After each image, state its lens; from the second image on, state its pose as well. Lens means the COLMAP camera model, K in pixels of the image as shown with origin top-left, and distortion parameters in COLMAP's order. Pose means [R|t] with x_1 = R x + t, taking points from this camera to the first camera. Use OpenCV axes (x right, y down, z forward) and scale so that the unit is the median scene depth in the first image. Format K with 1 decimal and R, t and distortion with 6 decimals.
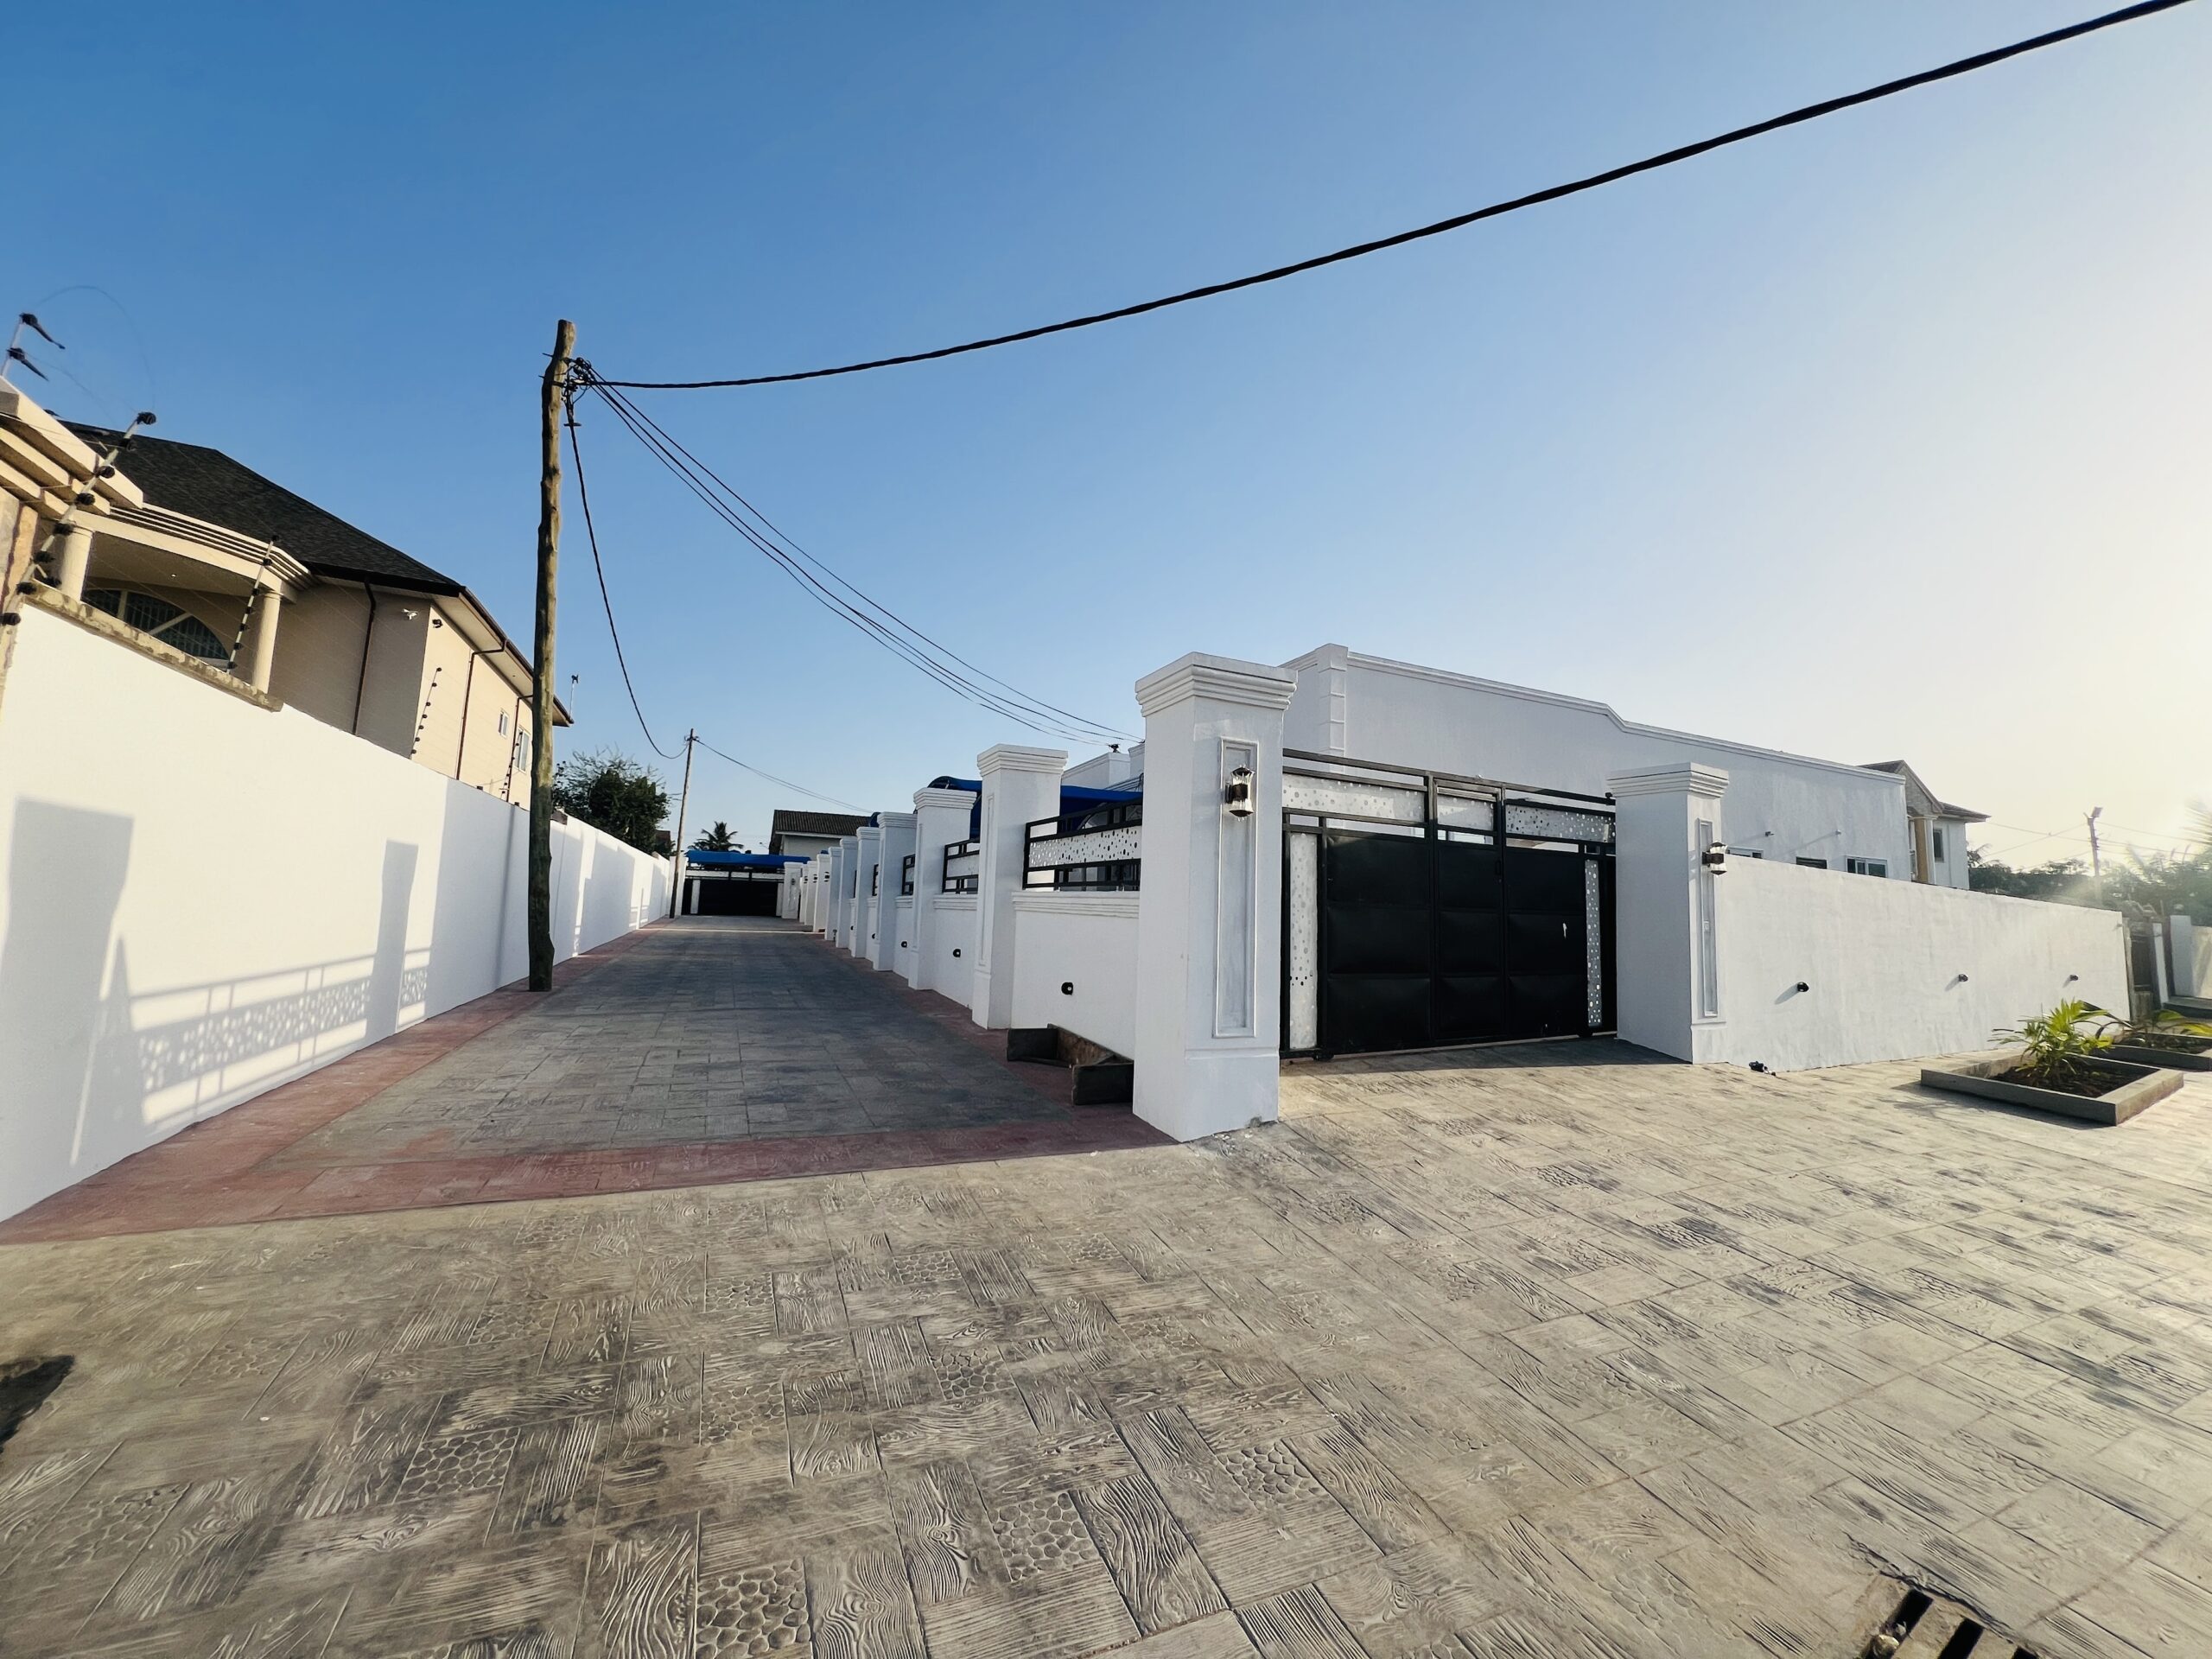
lens RADIAL K [[880.4, 0, 1104.9], [0, 880.4, 818.8], [0, 0, 1]] dist [-0.001551, 0.000271]
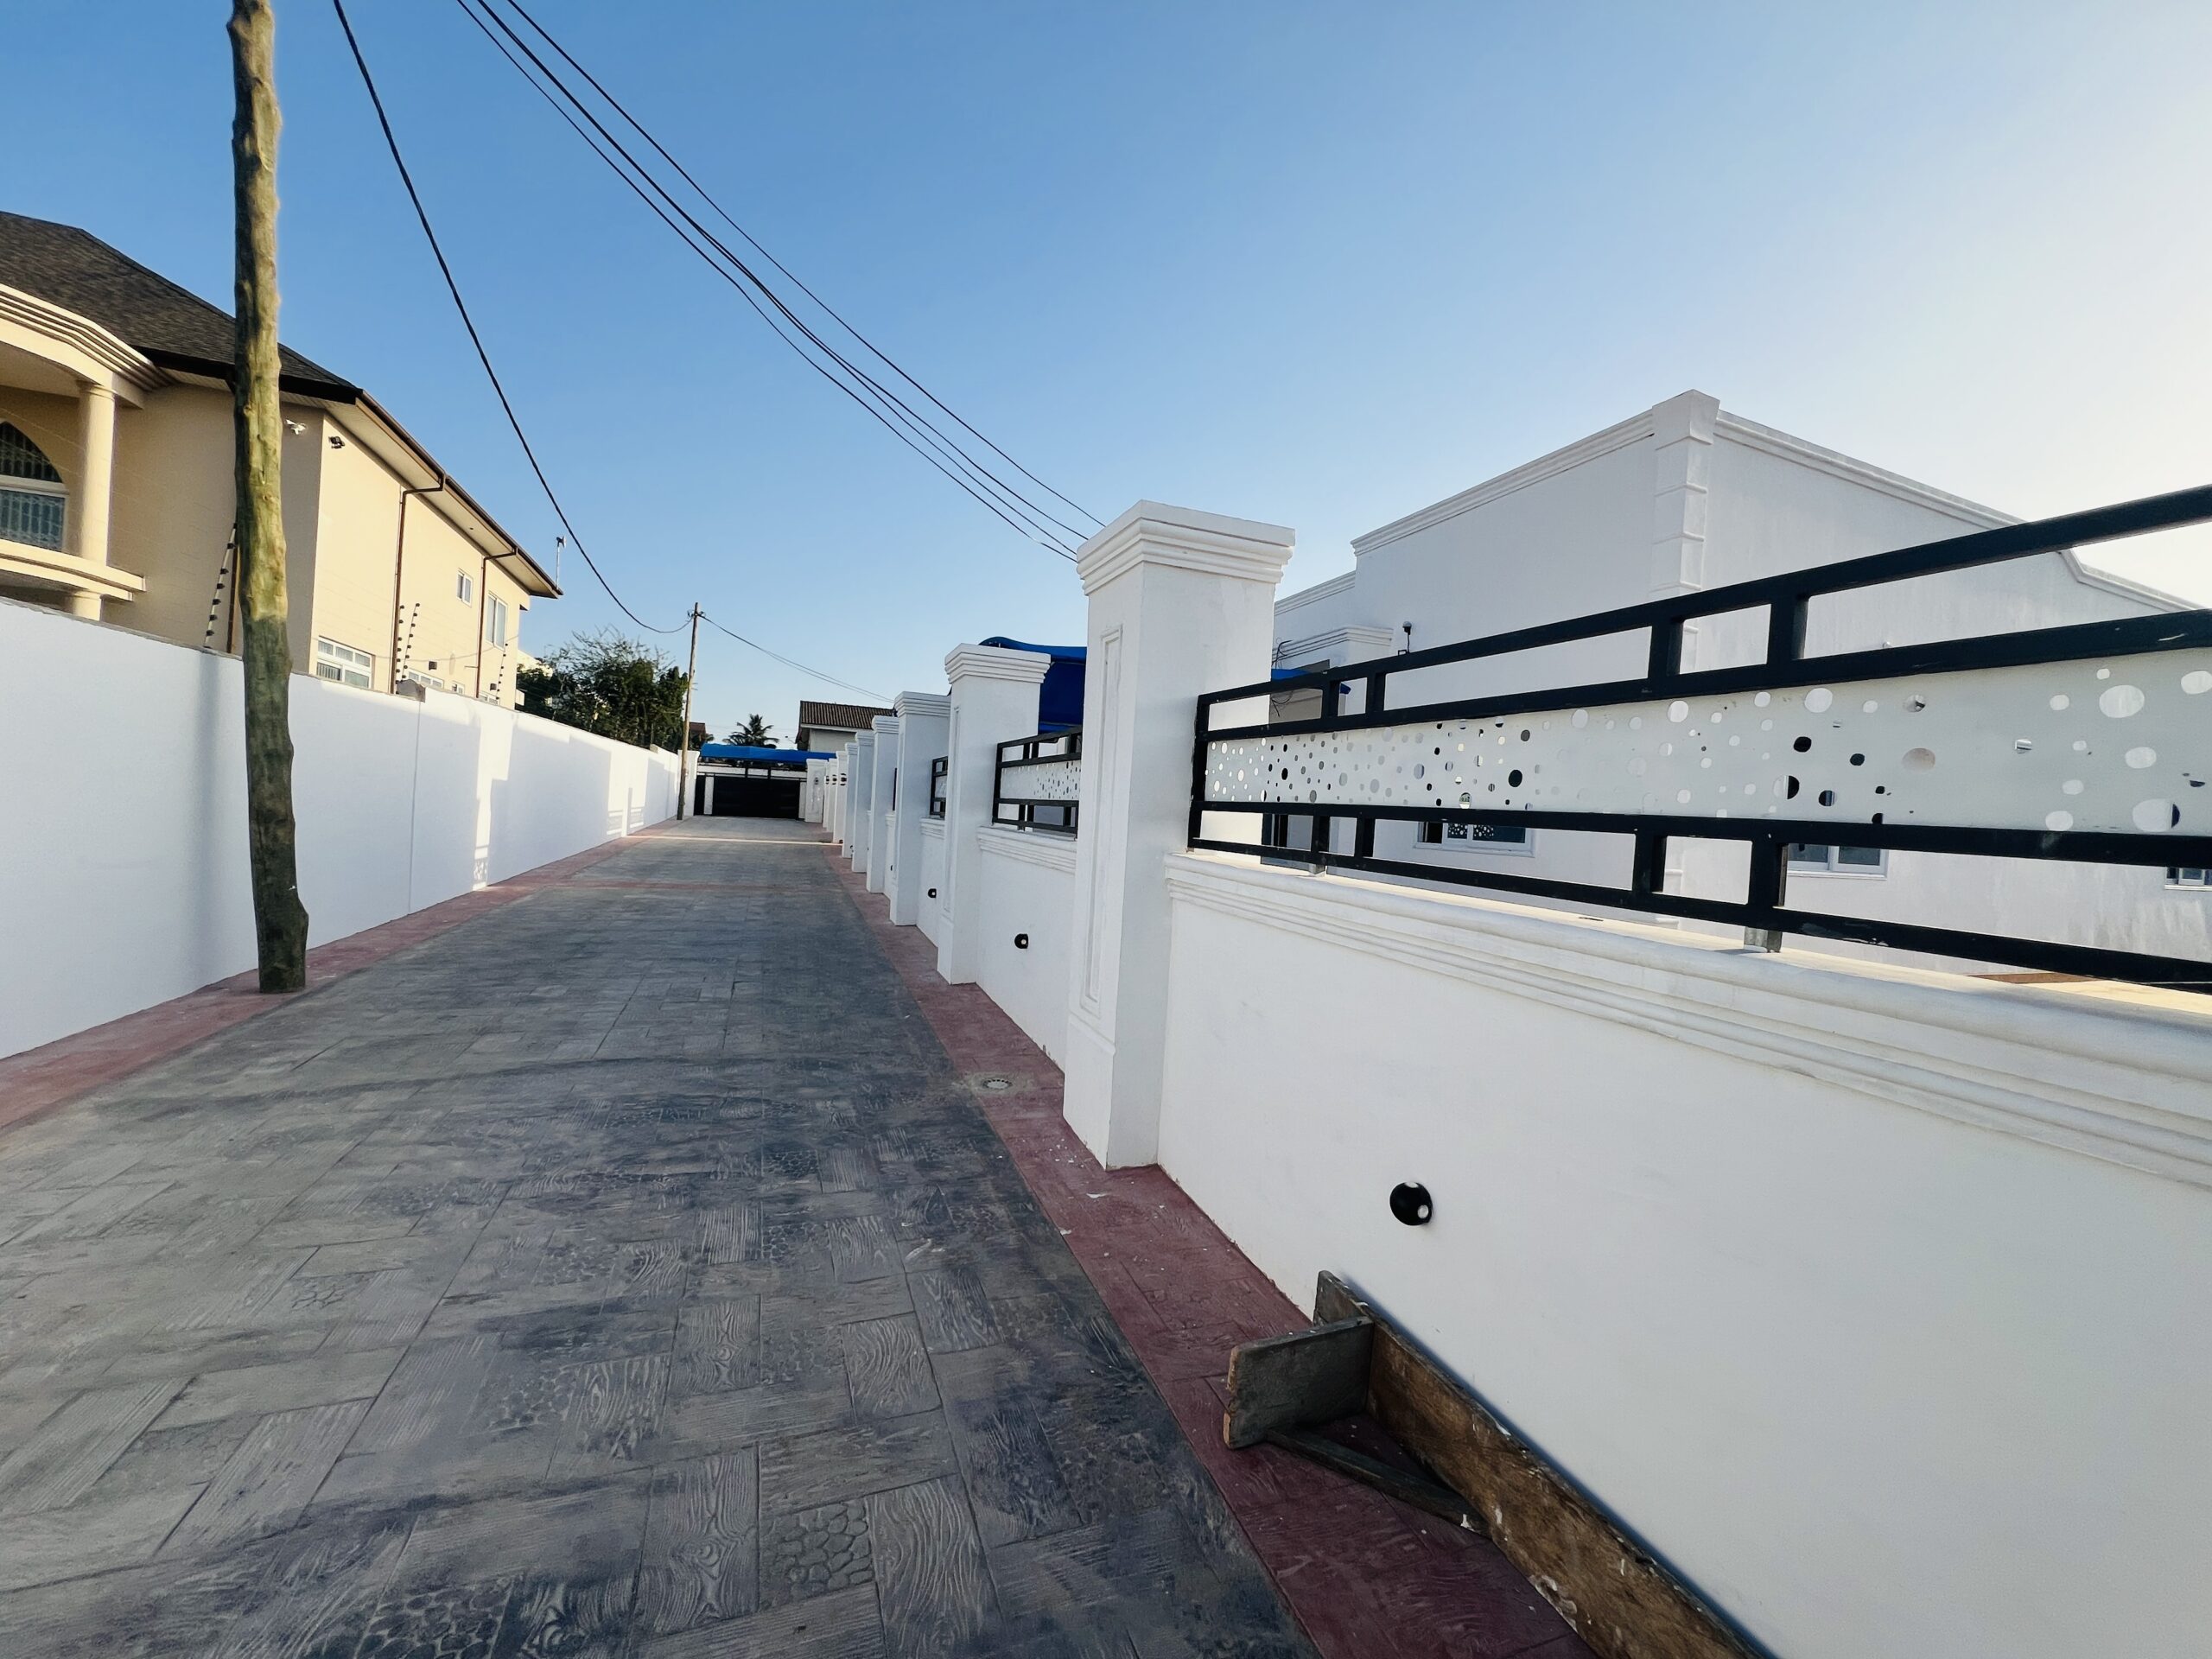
lens RADIAL K [[880.4, 0, 1104.2], [0, 880.4, 824.4], [0, 0, 1]] dist [-0.001551, 0.000271]
pose [[0.998902, 0.023266, -0.040664, -0.099547], [-0.018272, 0.992710, 0.119130, 0.014169], [0.043139, -0.118256, 0.992046, 0.480916]]
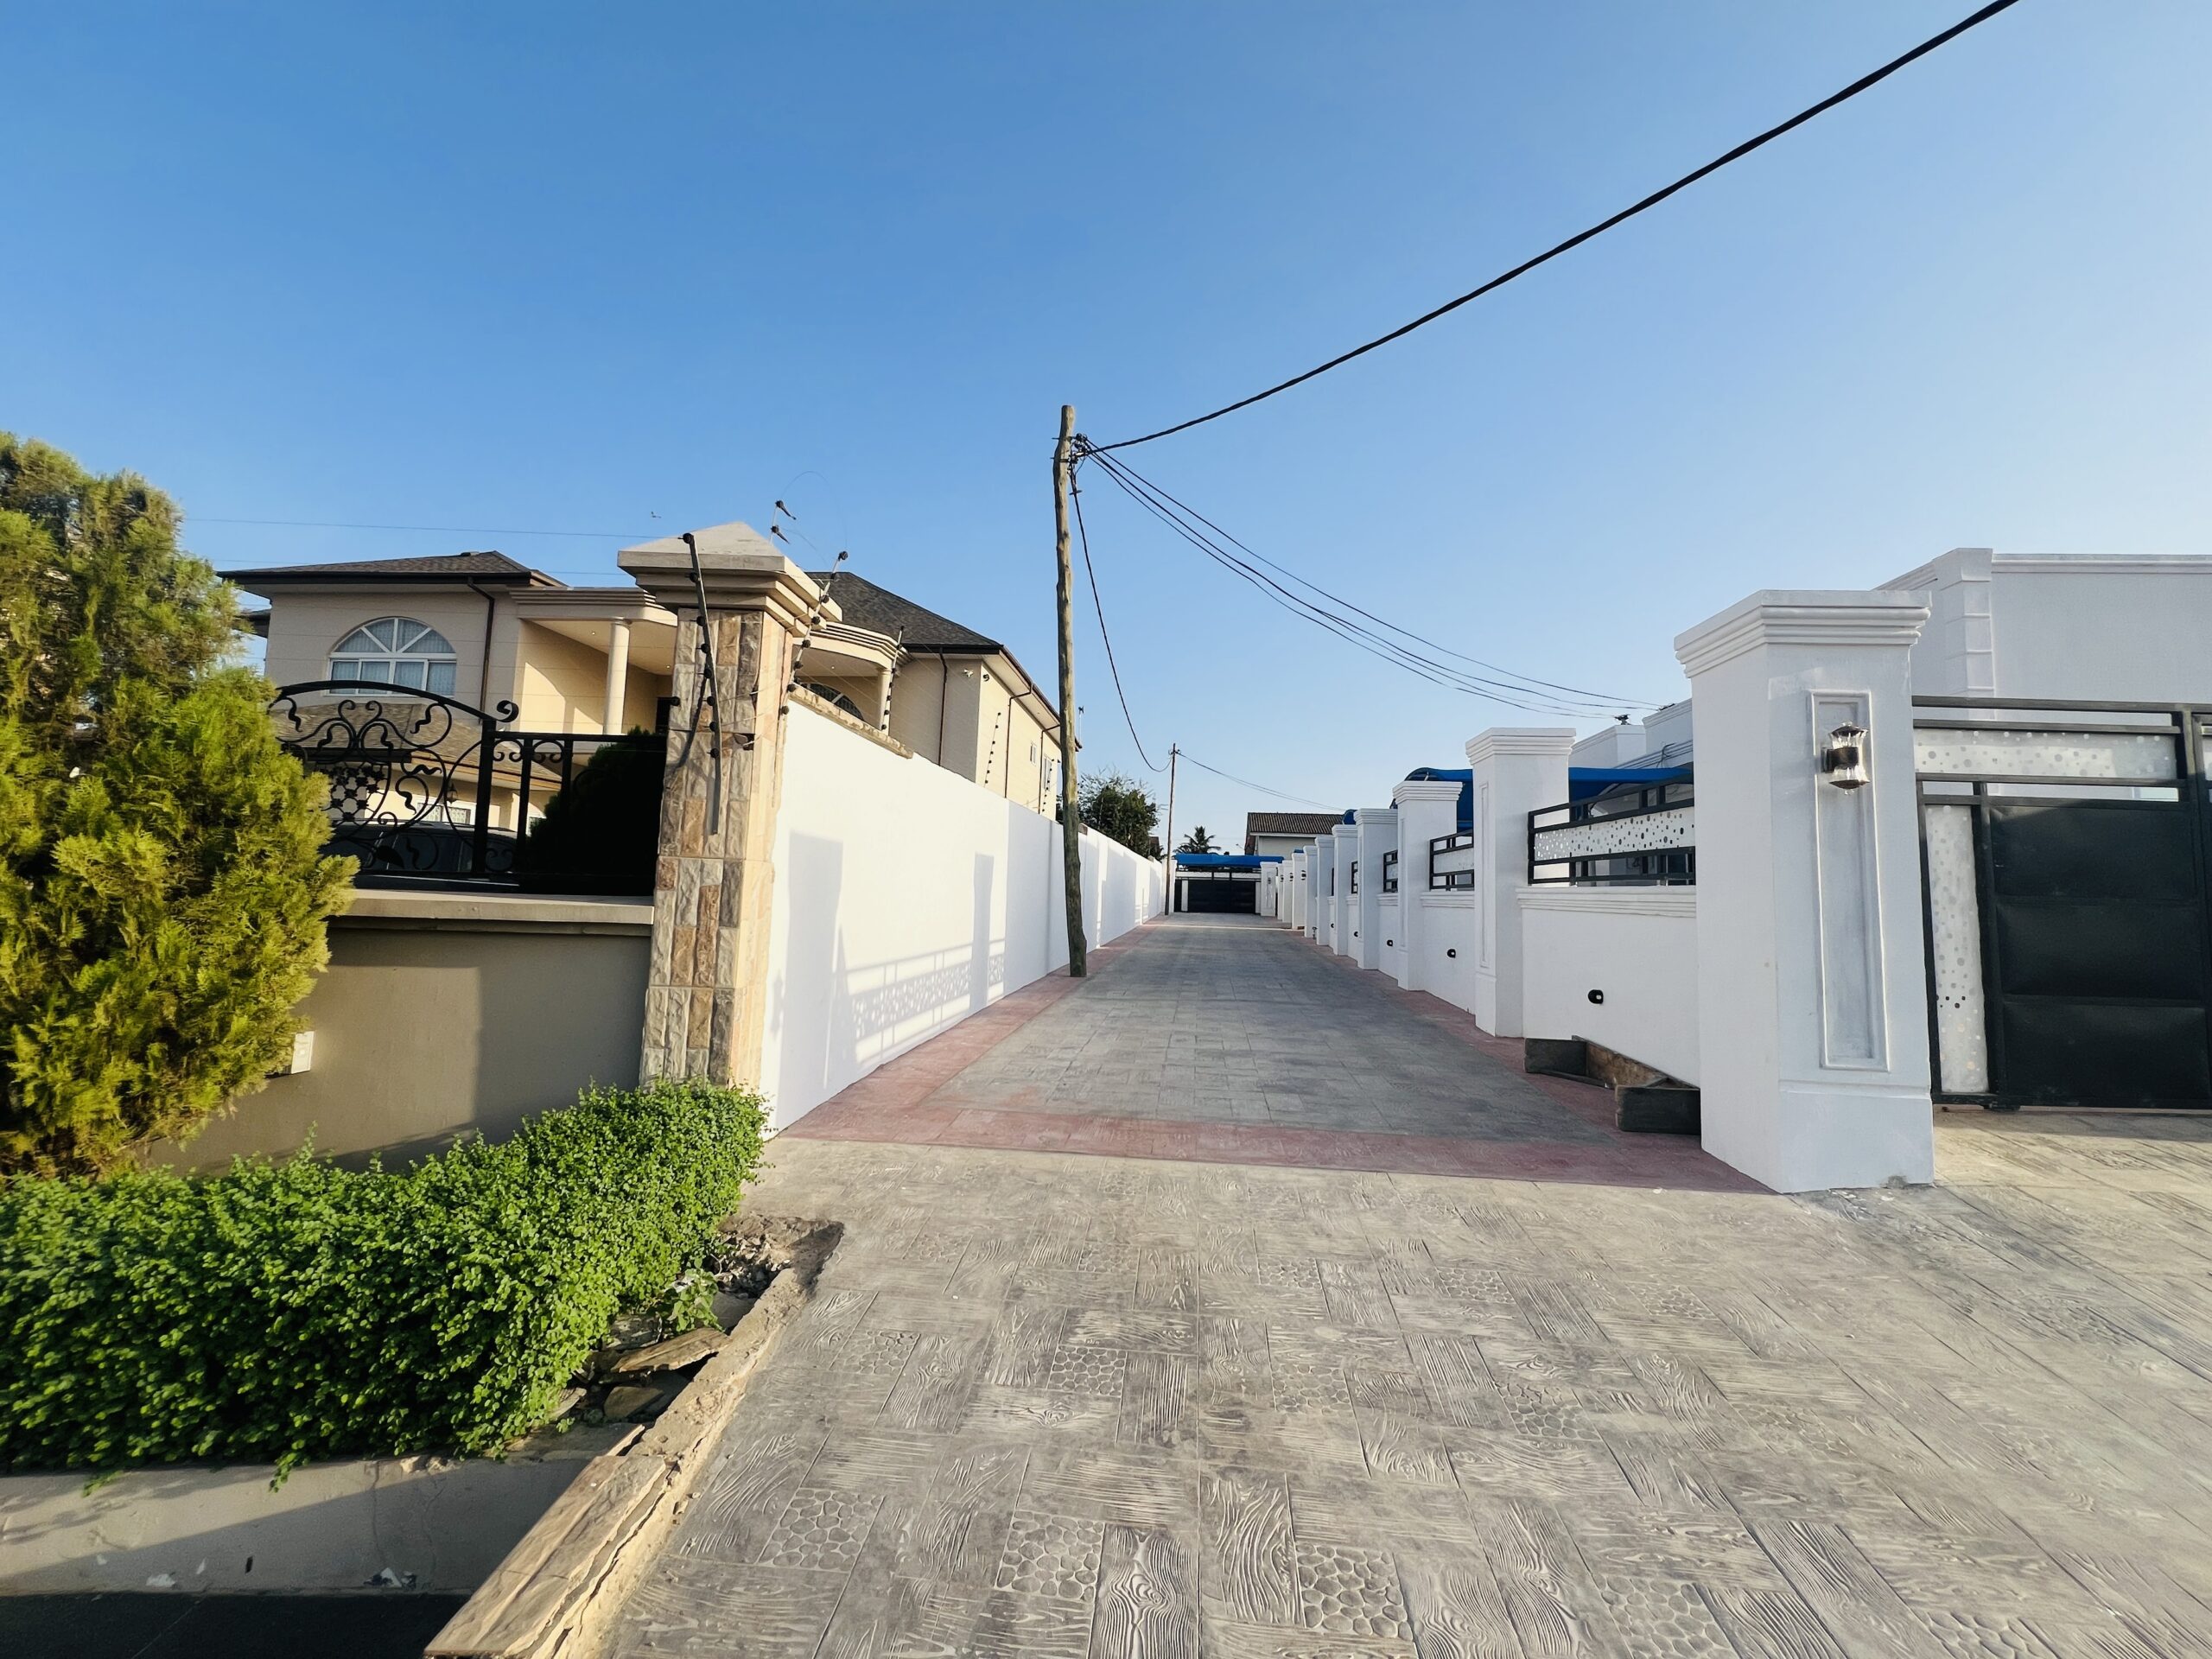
lens RADIAL K [[880.4, 0, 1107.3], [0, 880.4, 821.3], [0, 0, 1]] dist [-0.001551, 0.000271]
pose [[0.868941, -0.049433, -0.492441, -0.017510], [0.052231, 0.998602, -0.008079, -0.000837], [0.492152, -0.018700, 0.870308, -0.003815]]
